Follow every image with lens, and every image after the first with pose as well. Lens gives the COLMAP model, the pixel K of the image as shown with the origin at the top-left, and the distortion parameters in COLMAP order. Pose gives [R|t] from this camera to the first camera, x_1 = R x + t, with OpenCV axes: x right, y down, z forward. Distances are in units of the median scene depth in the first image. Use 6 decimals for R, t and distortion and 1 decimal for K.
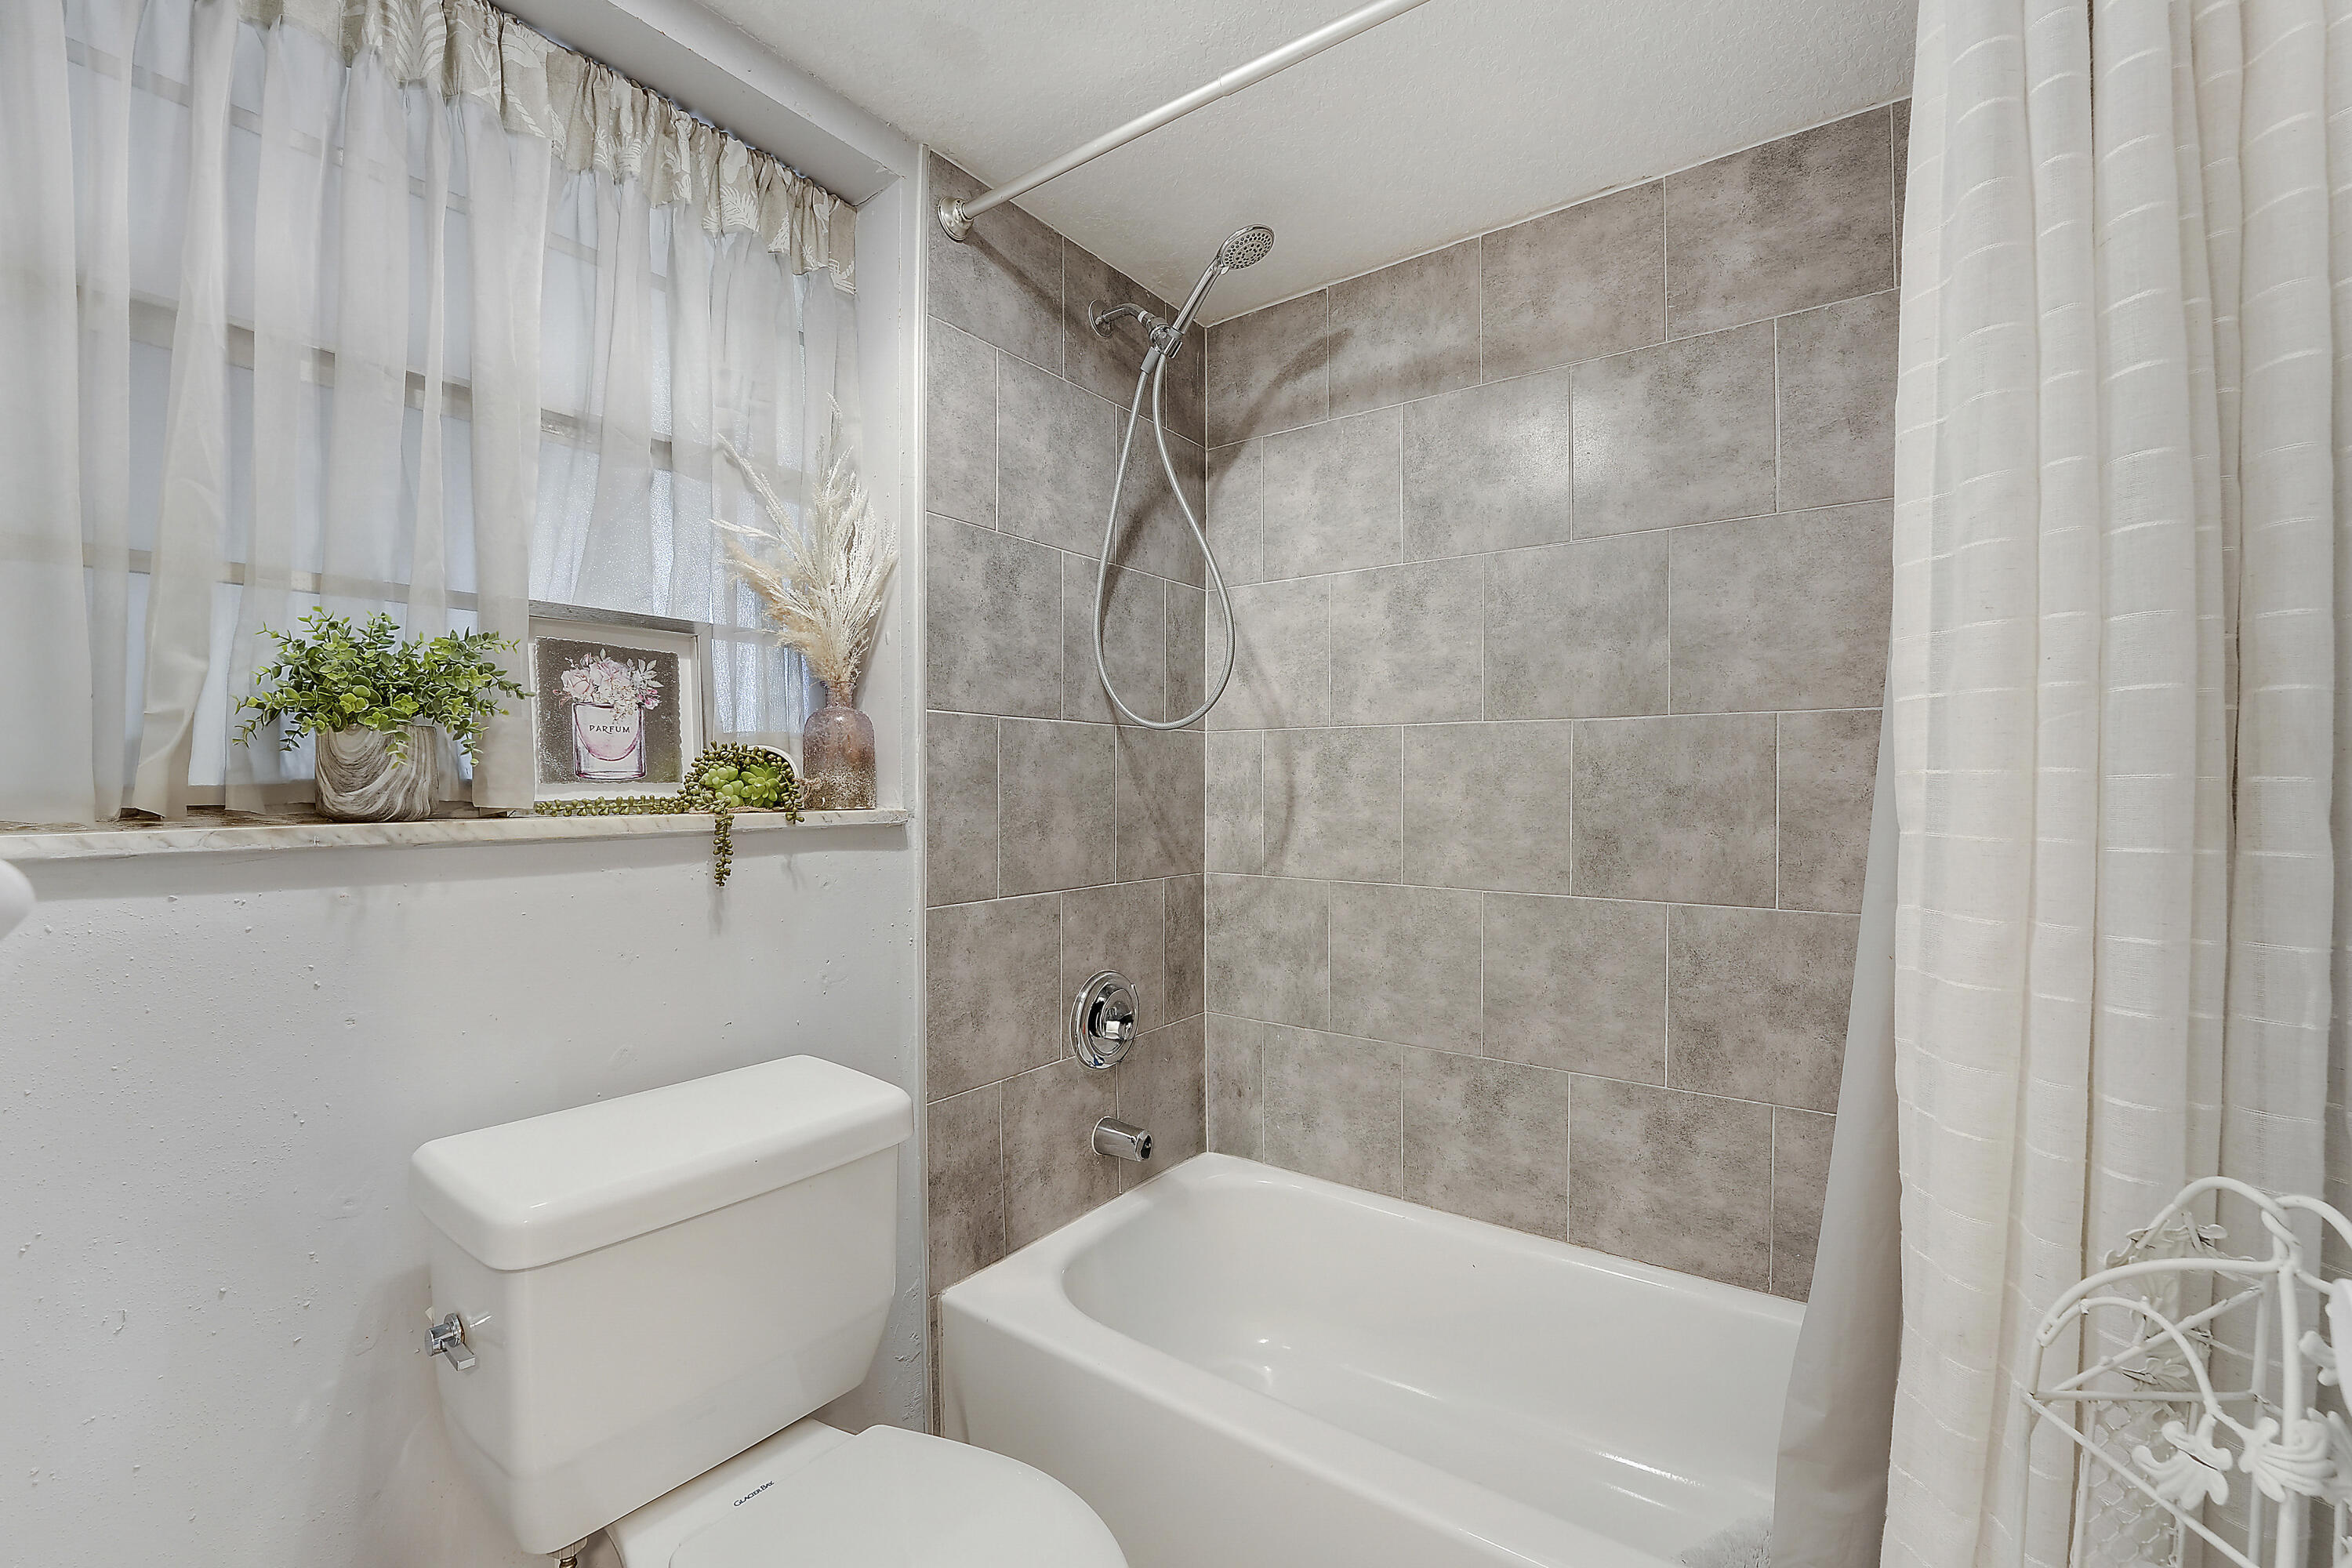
lens RADIAL K [[967.3, 0, 1173.4], [0, 967.3, 776.4], [0, 0, 1]] dist [-0.028319, 0.000223]
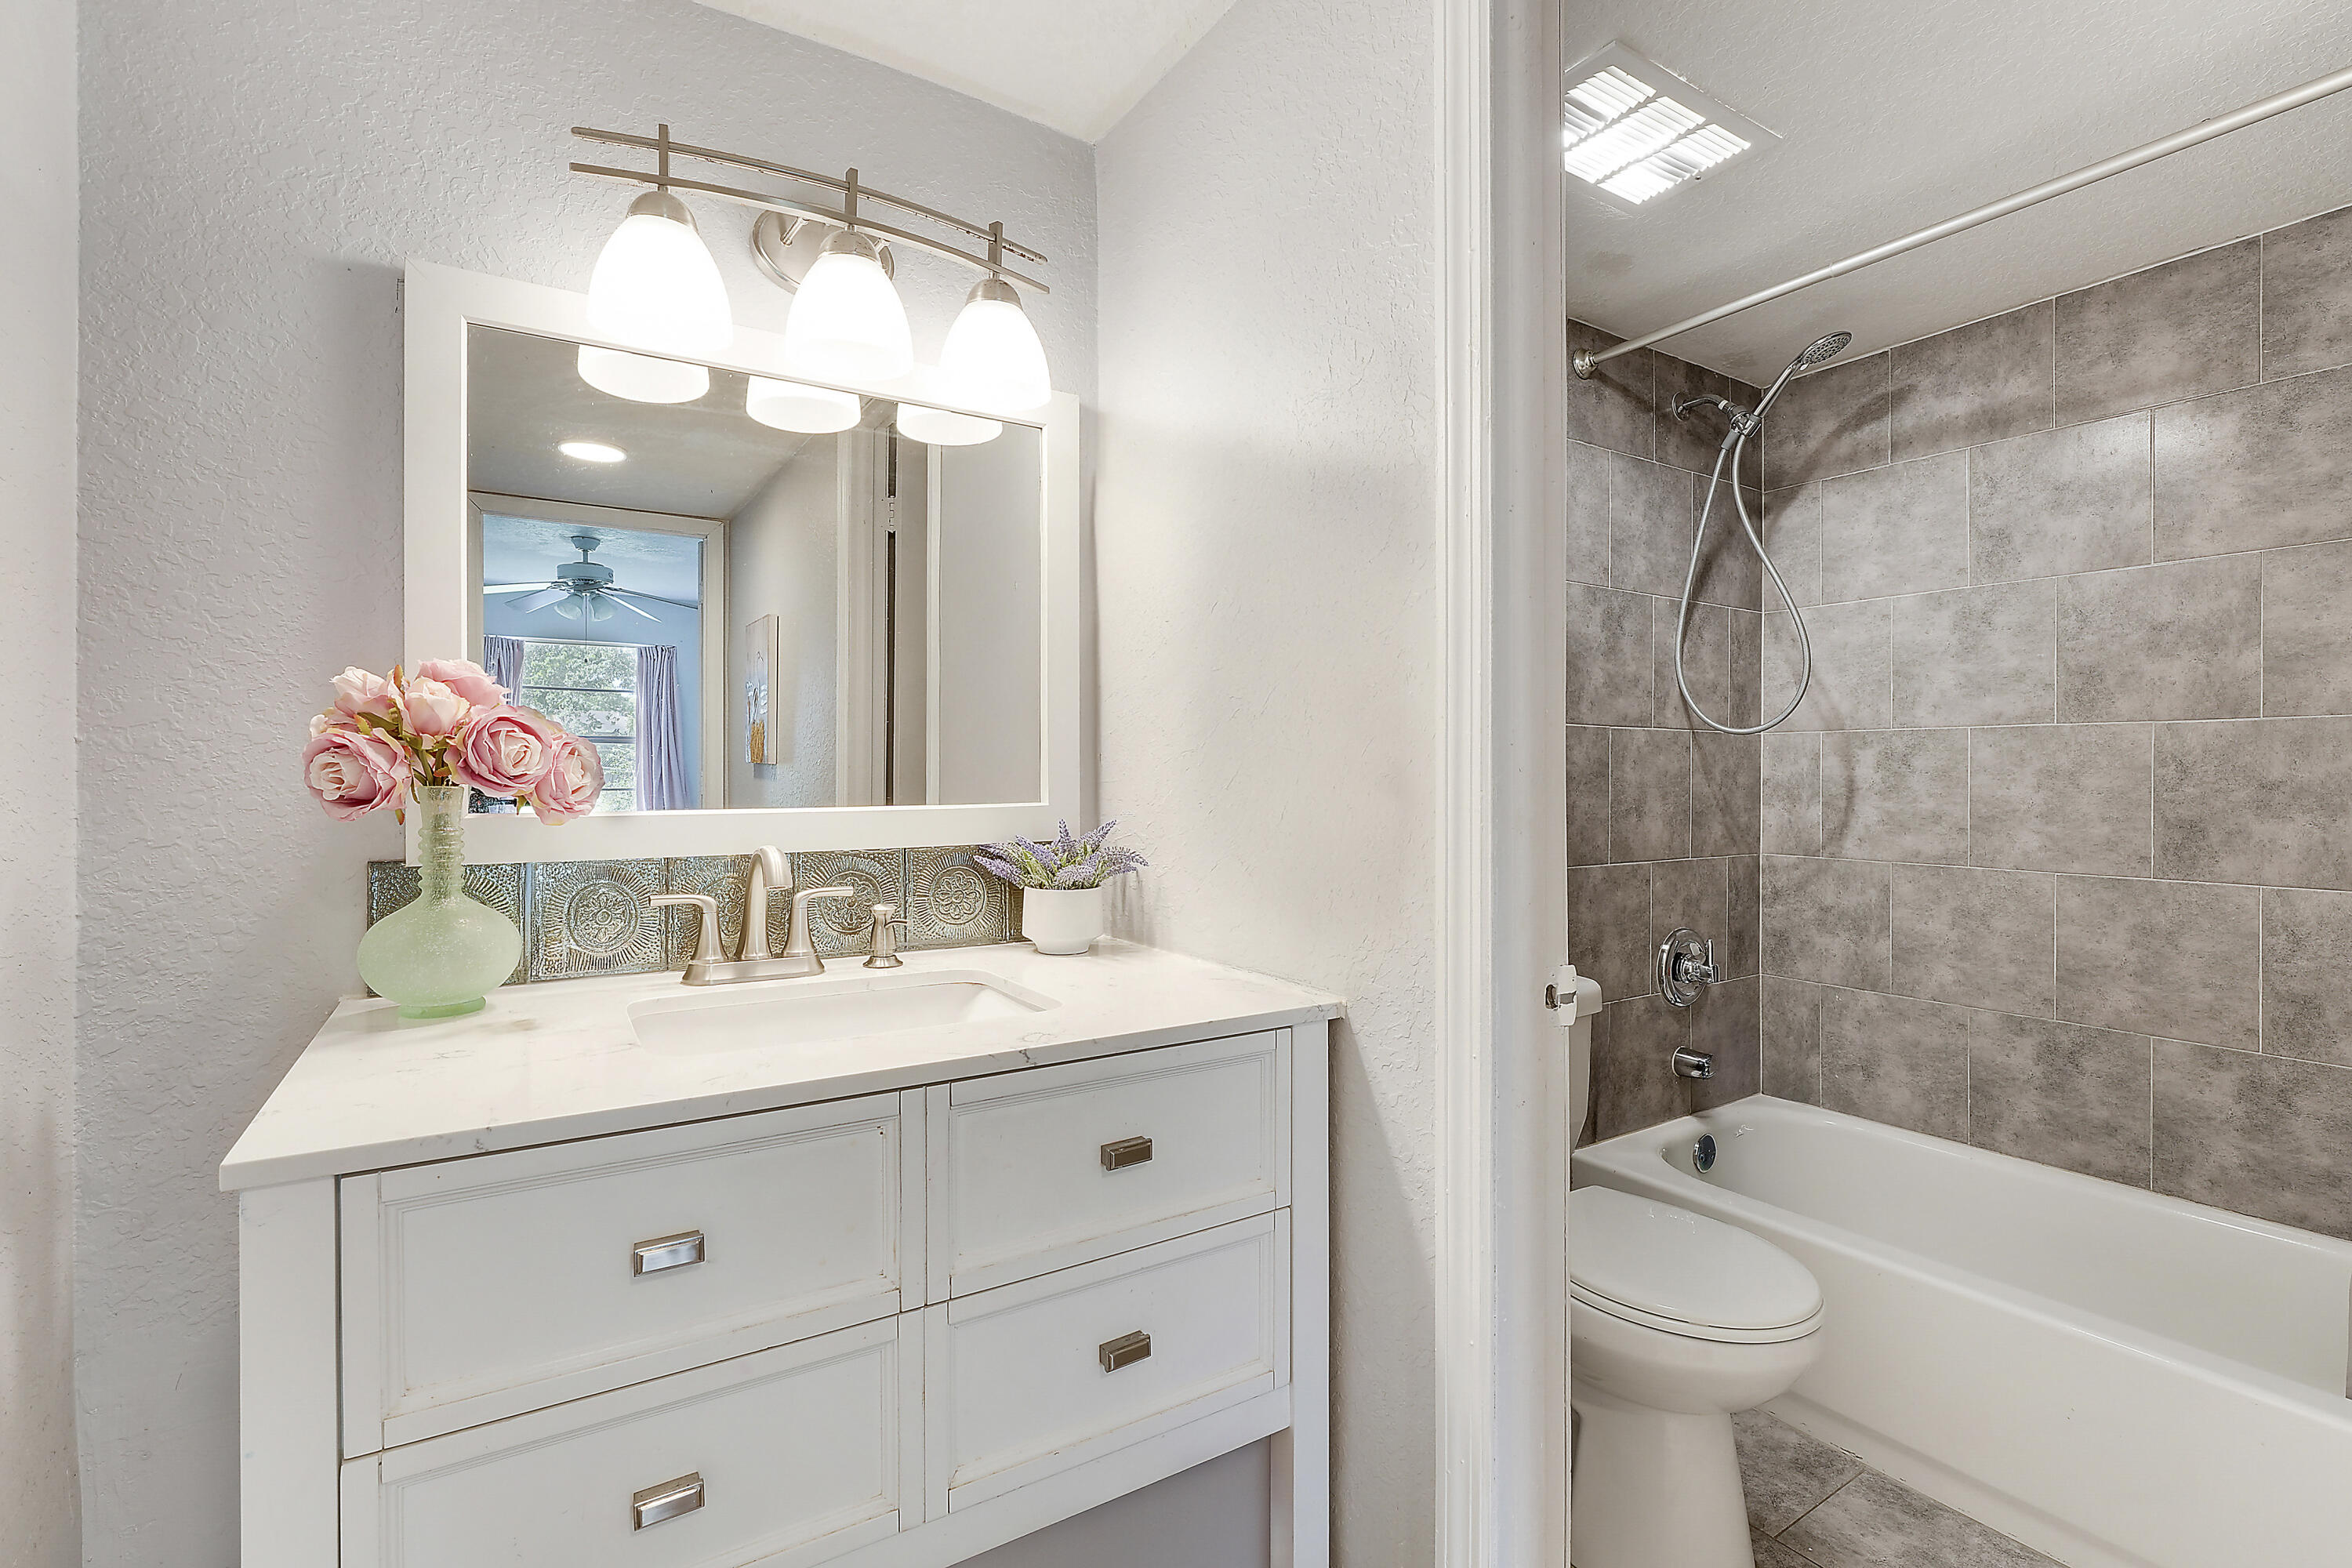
lens RADIAL K [[1042.3, 0, 1186.8], [0, 1042.3, 766.7], [0, 0, 1]] dist [-0.011571, 0.000863]
pose [[0.930707, -0.000735, -0.365766, -0.180979], [-0.000142, 0.999997, -0.002370, -0.003388], [0.365767, 0.002257, 0.930704, -0.494599]]
